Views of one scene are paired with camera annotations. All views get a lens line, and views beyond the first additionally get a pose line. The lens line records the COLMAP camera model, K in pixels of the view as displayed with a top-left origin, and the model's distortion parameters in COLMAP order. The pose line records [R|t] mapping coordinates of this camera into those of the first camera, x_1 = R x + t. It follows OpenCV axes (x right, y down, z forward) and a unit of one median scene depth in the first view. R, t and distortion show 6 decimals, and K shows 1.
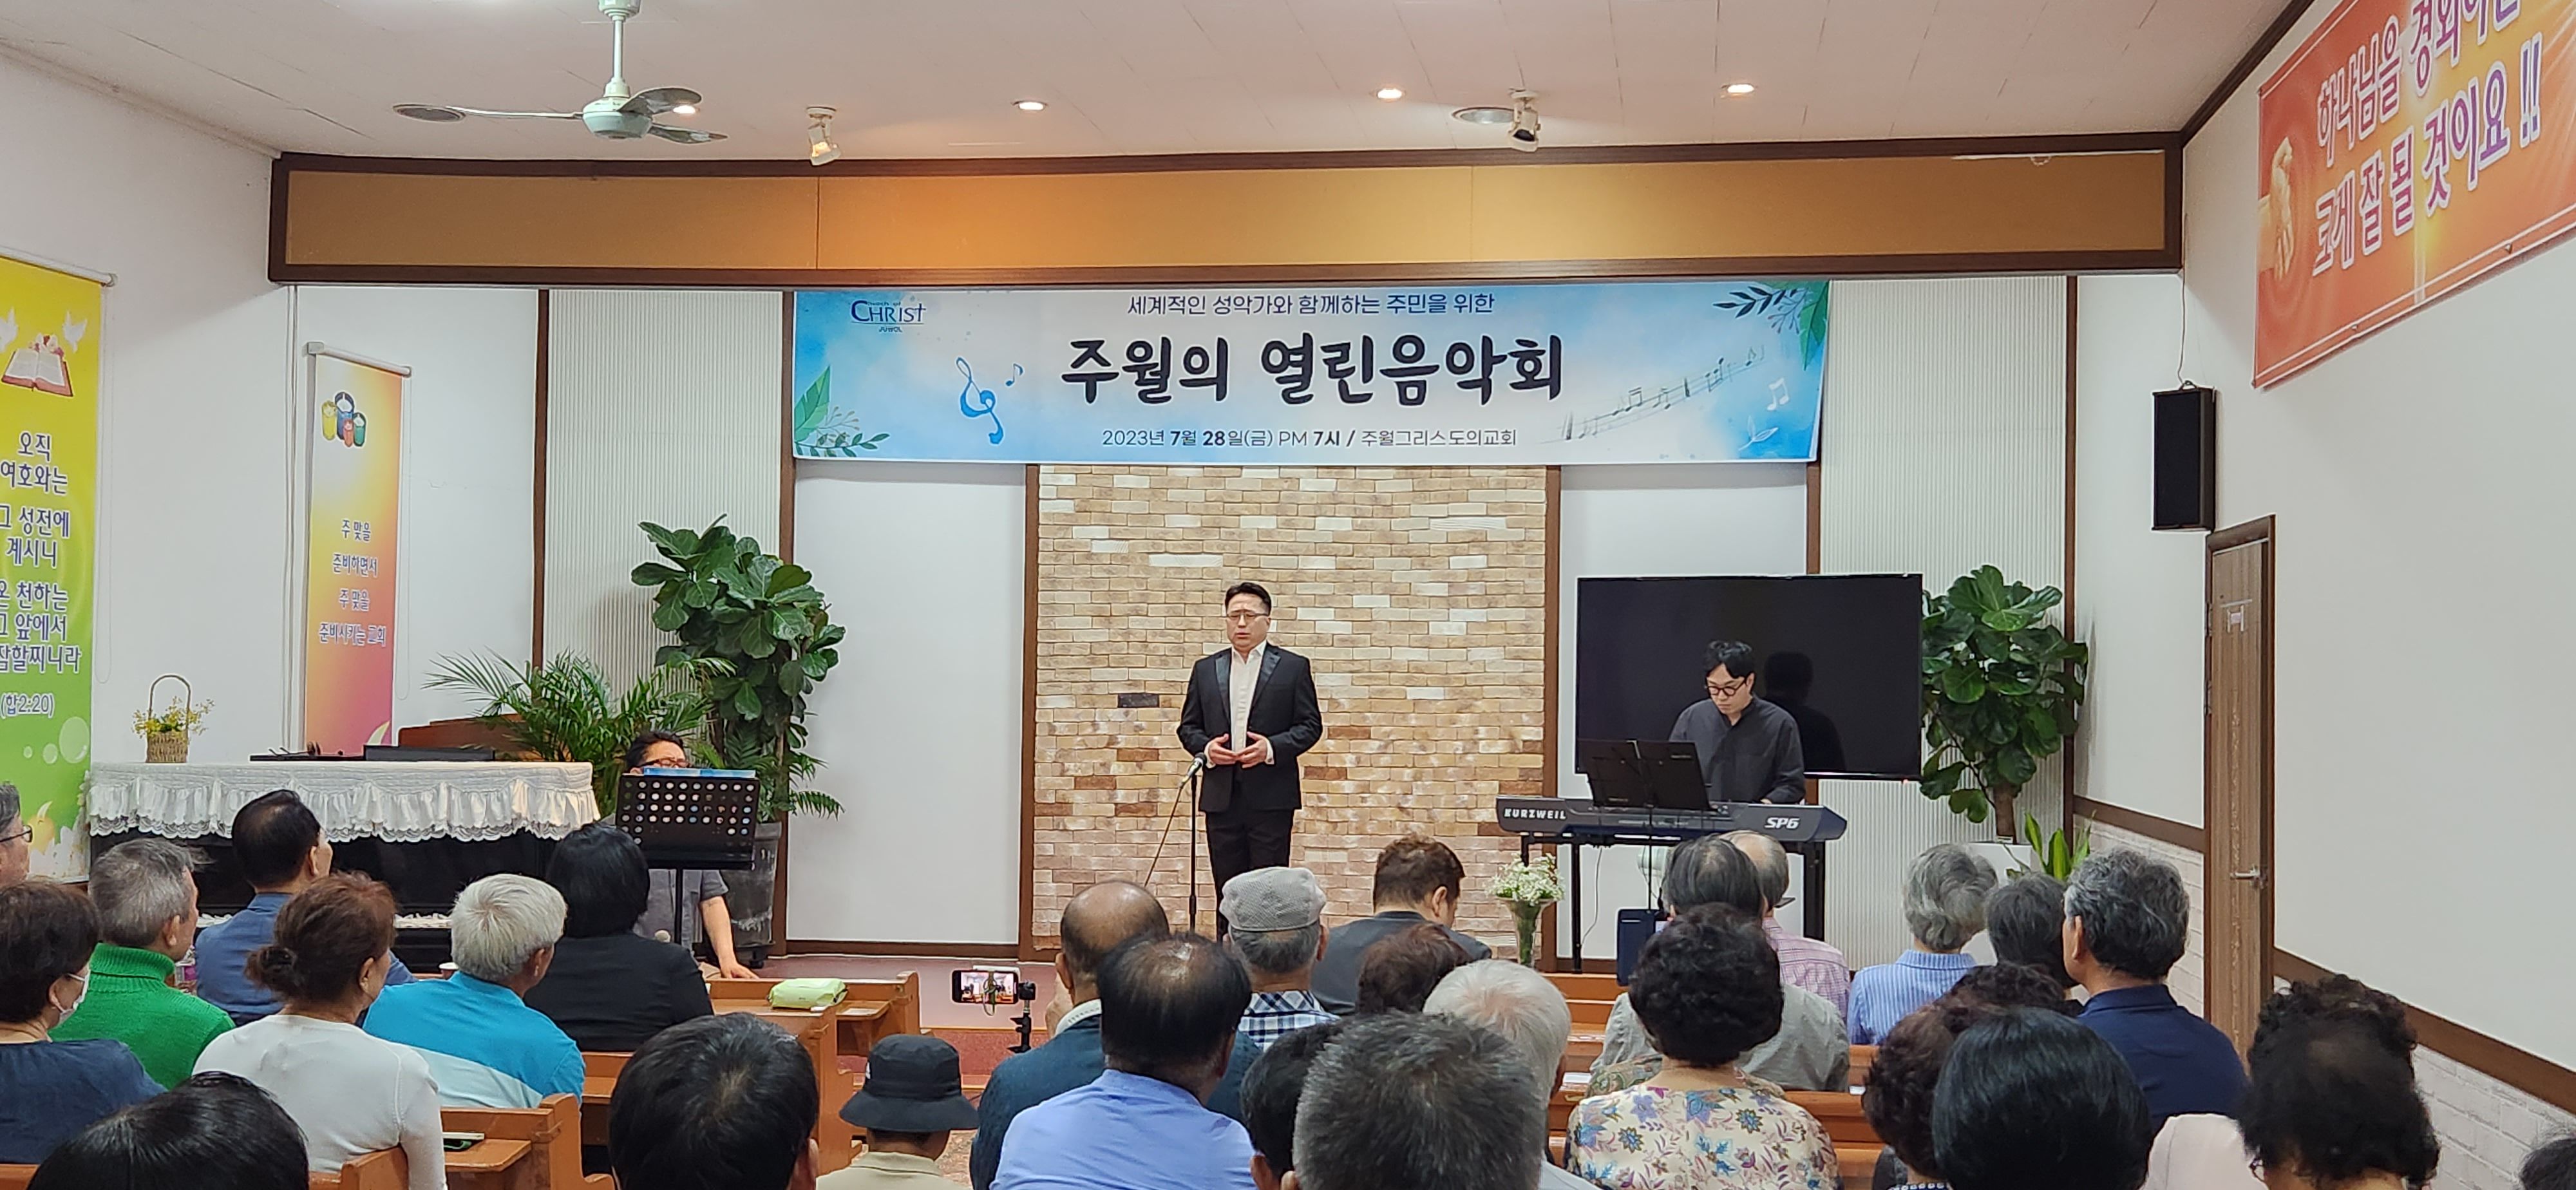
lens RADIAL K [[2579.3, 0, 1303.5], [0, 2579.3, 661.3], [0, 0, 1]] dist [0.085346, 0.000000]
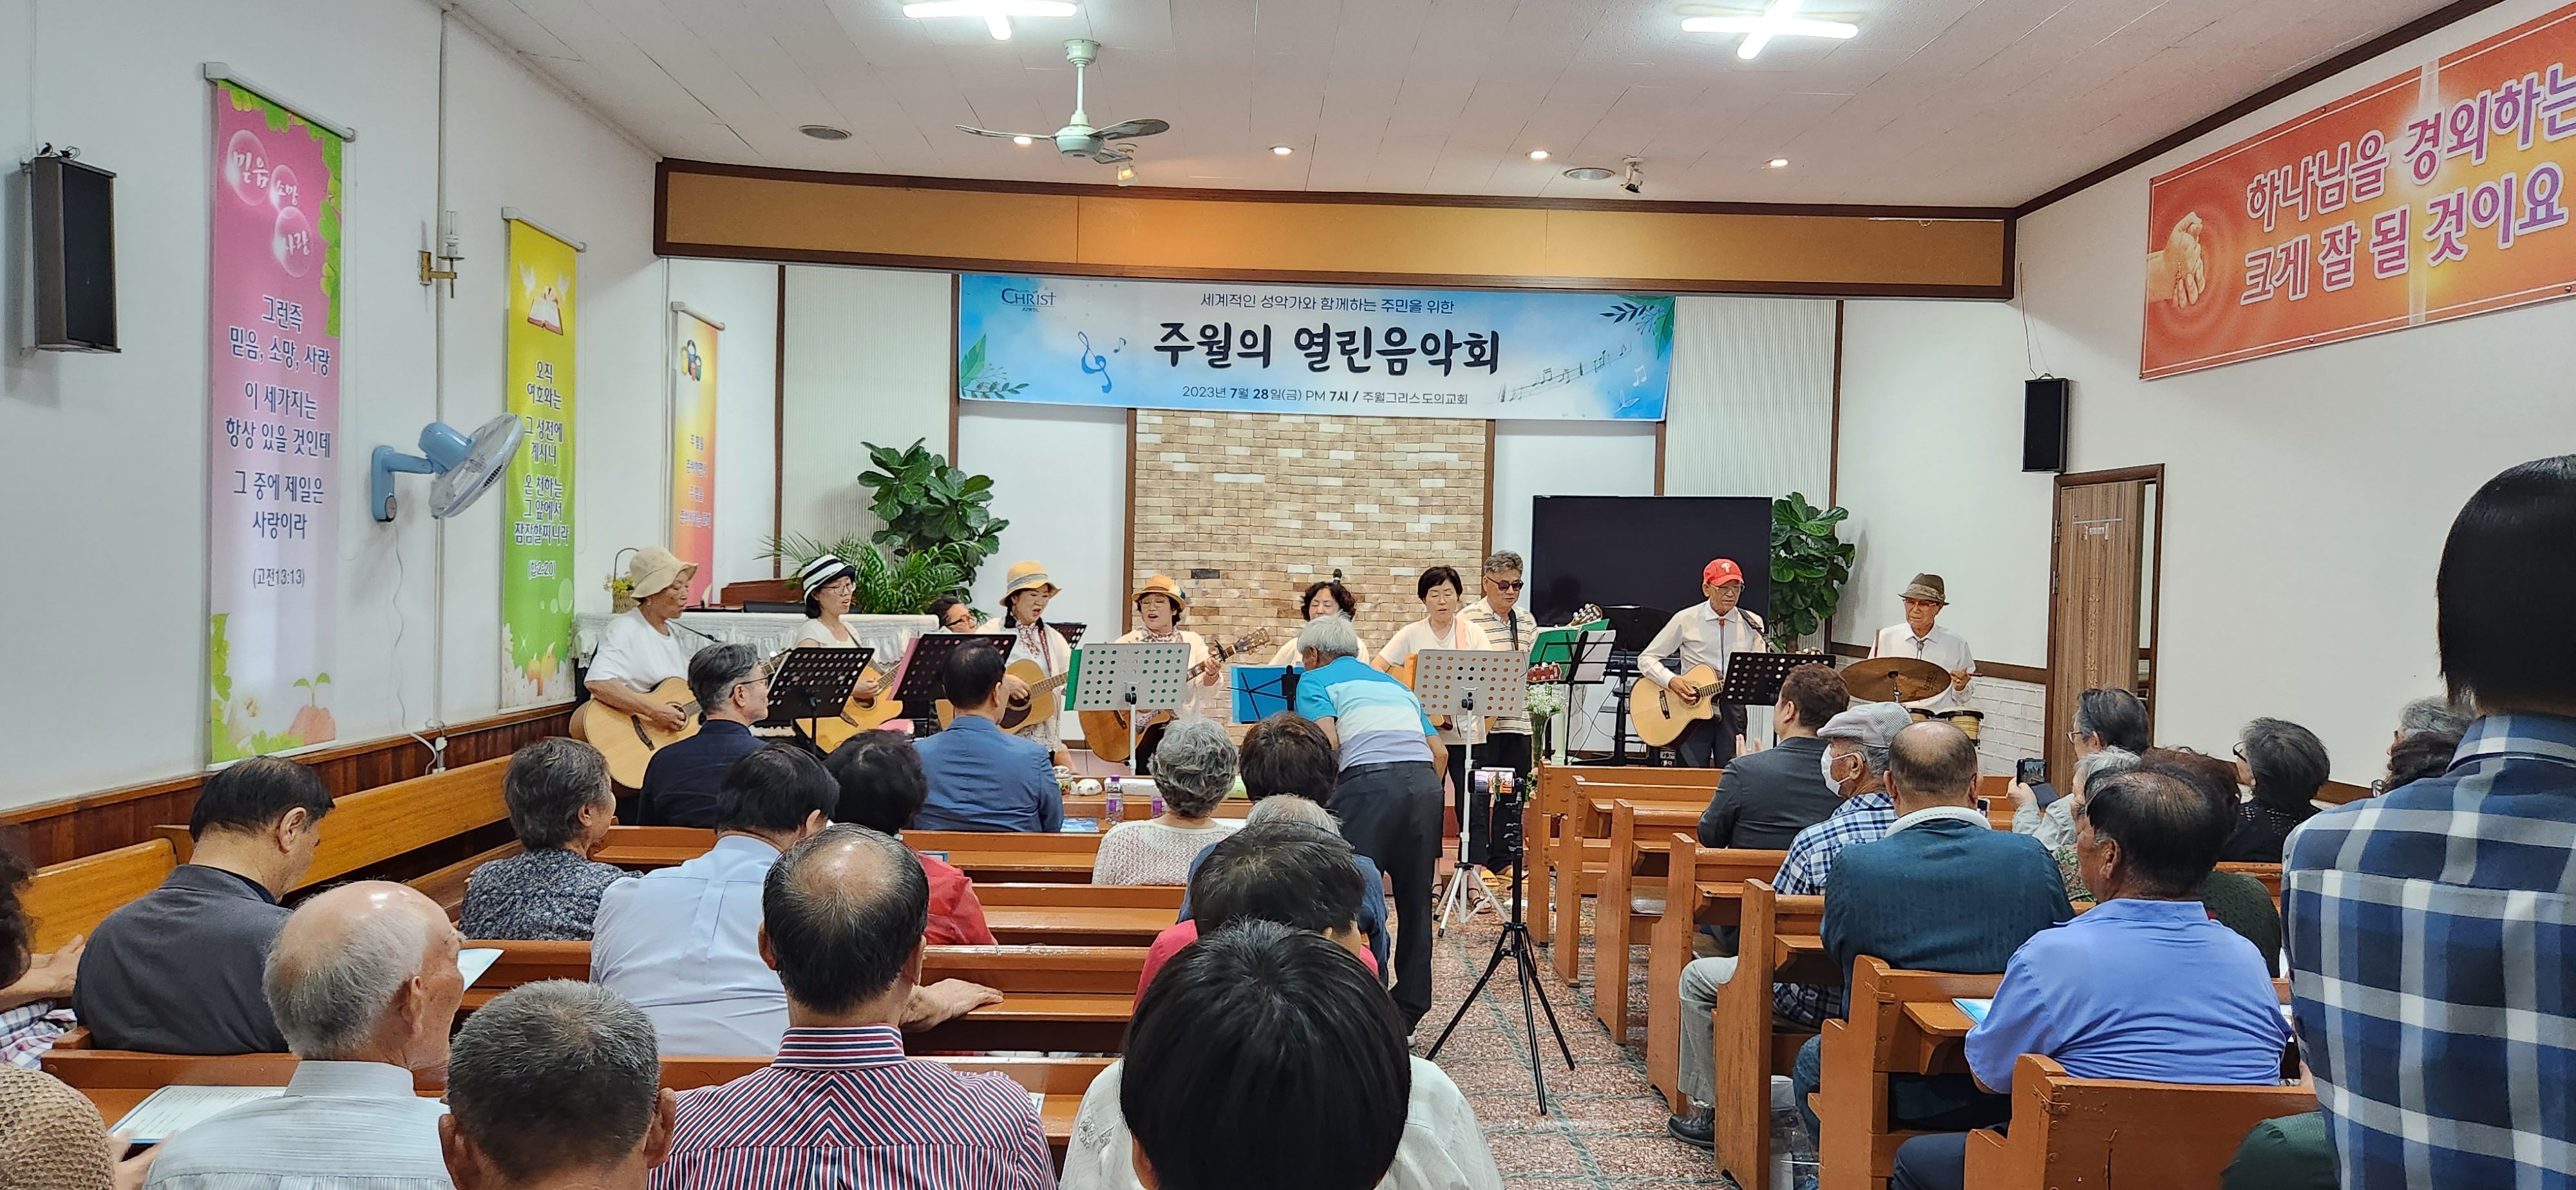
lens RADIAL K [[1668.2, 0, 1271.3], [0, 1668.2, 627.9], [0, 0, 1]] dist [0.070245, -0.003054]
pose [[0.985211, 0.006624, 0.171215, -0.190777], [-0.014853, 0.998792, 0.046829, 0.001044], [-0.170698, -0.048679, 0.984120, 0.067754]]
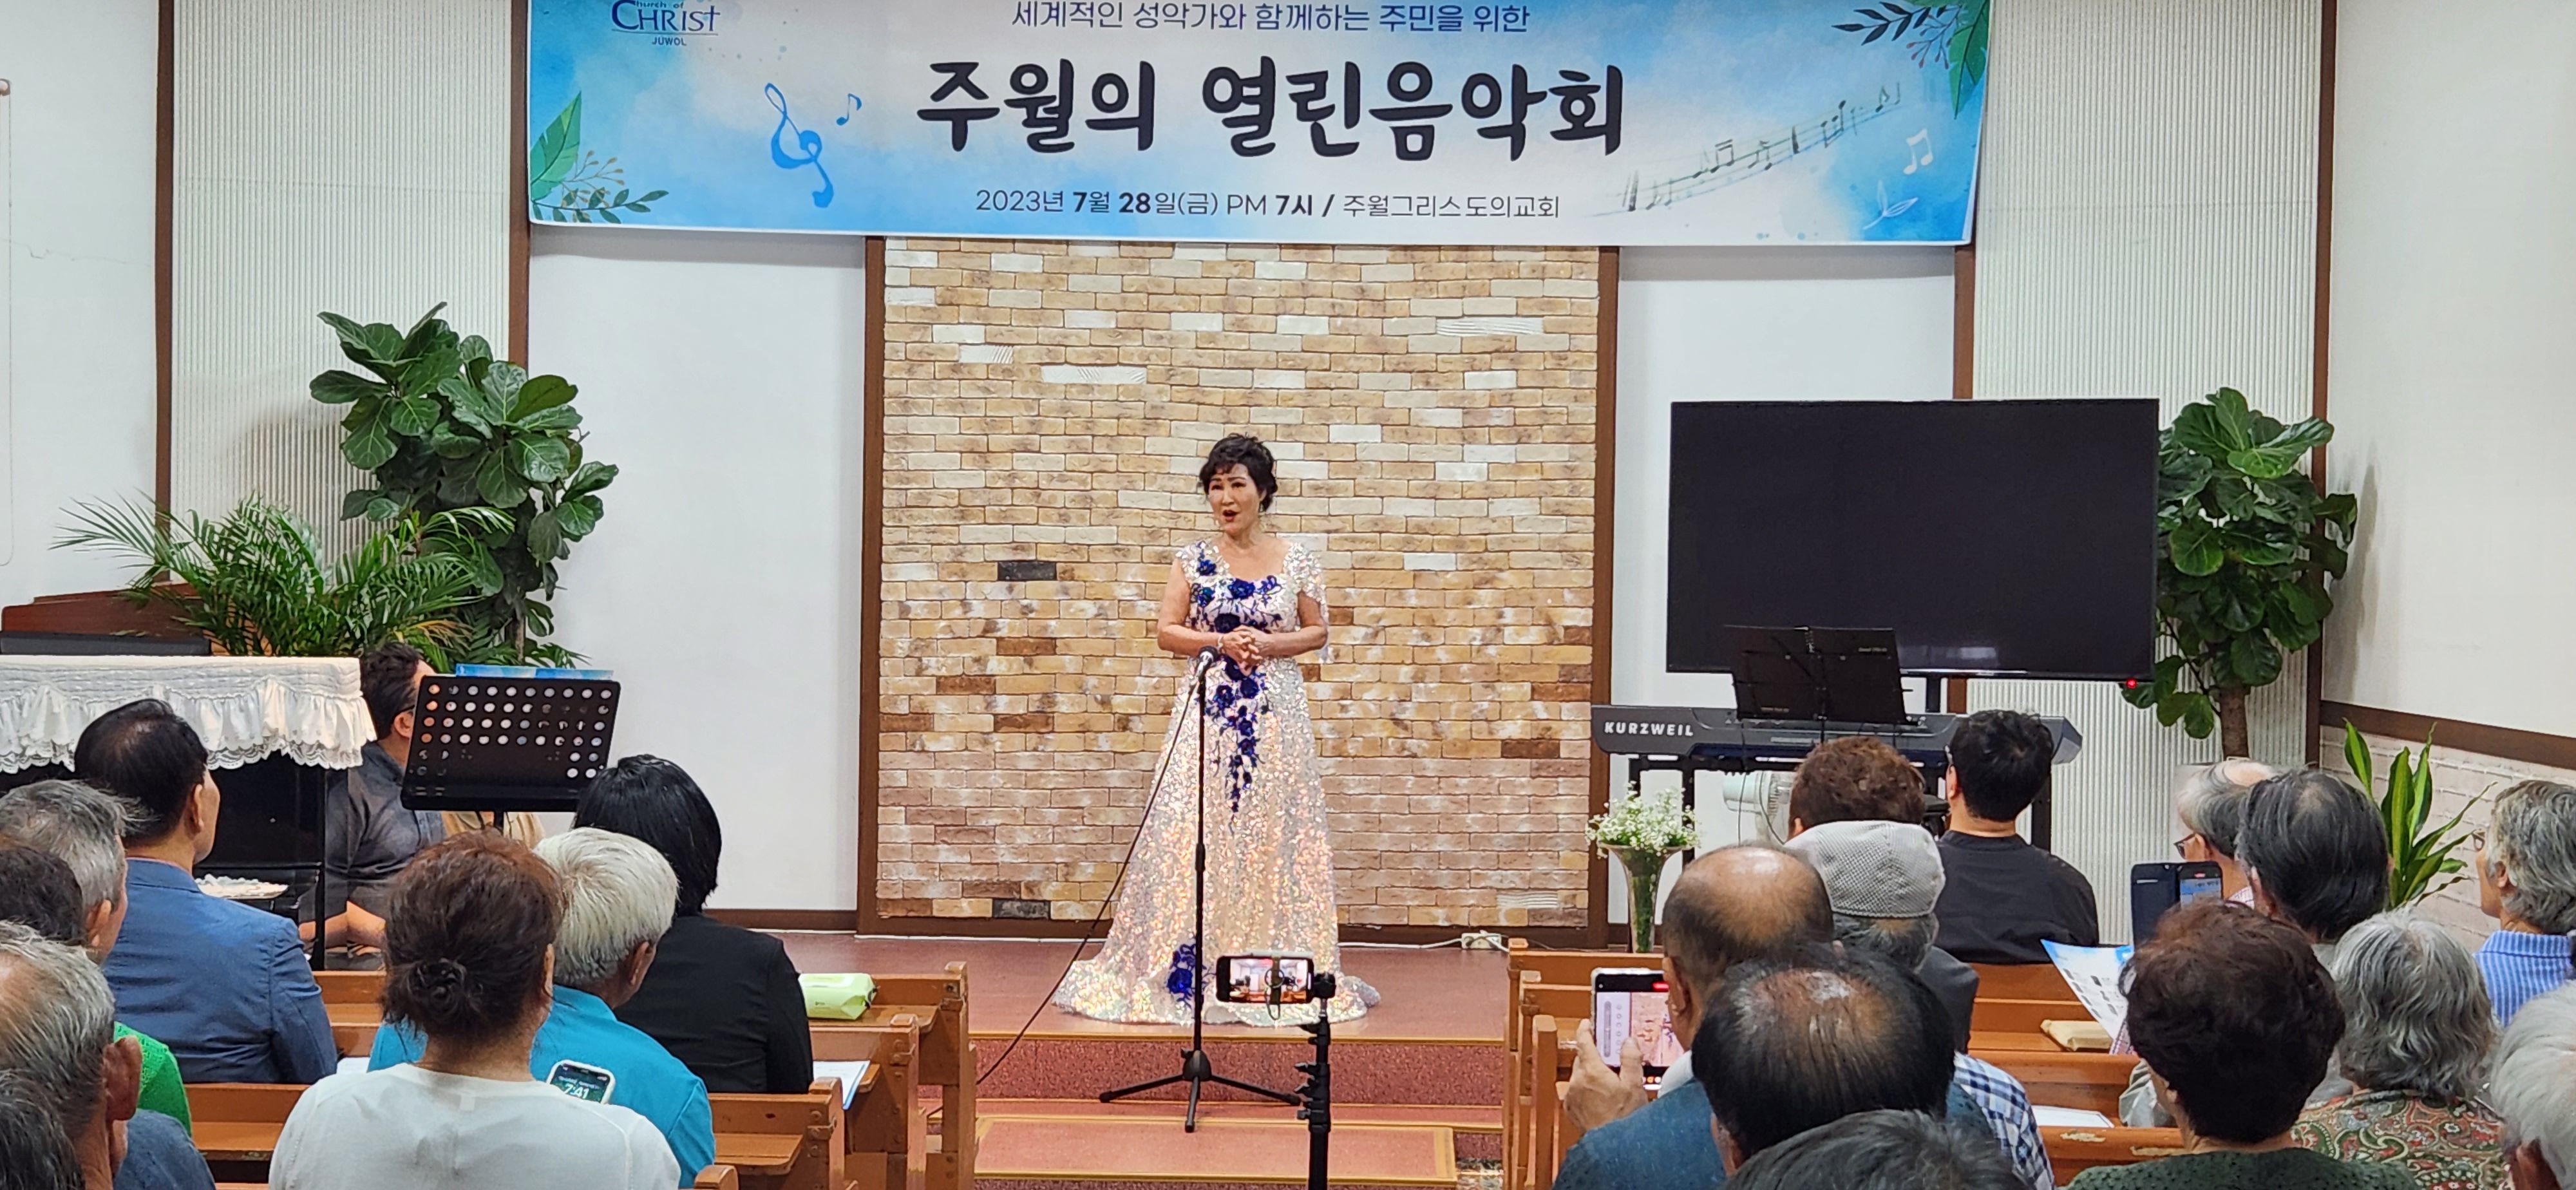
lens RADIAL K [[3404.4, 0, 1239.6], [0, 3404.4, 662.3], [0, 0, 1]] dist [0.086031, 0.000000]
pose [[0.994858, -0.000435, 0.101277, -0.102464], [-0.003789, 0.999131, 0.041511, 0.001191], [-0.101208, -0.041681, 0.993992, 0.055193]]
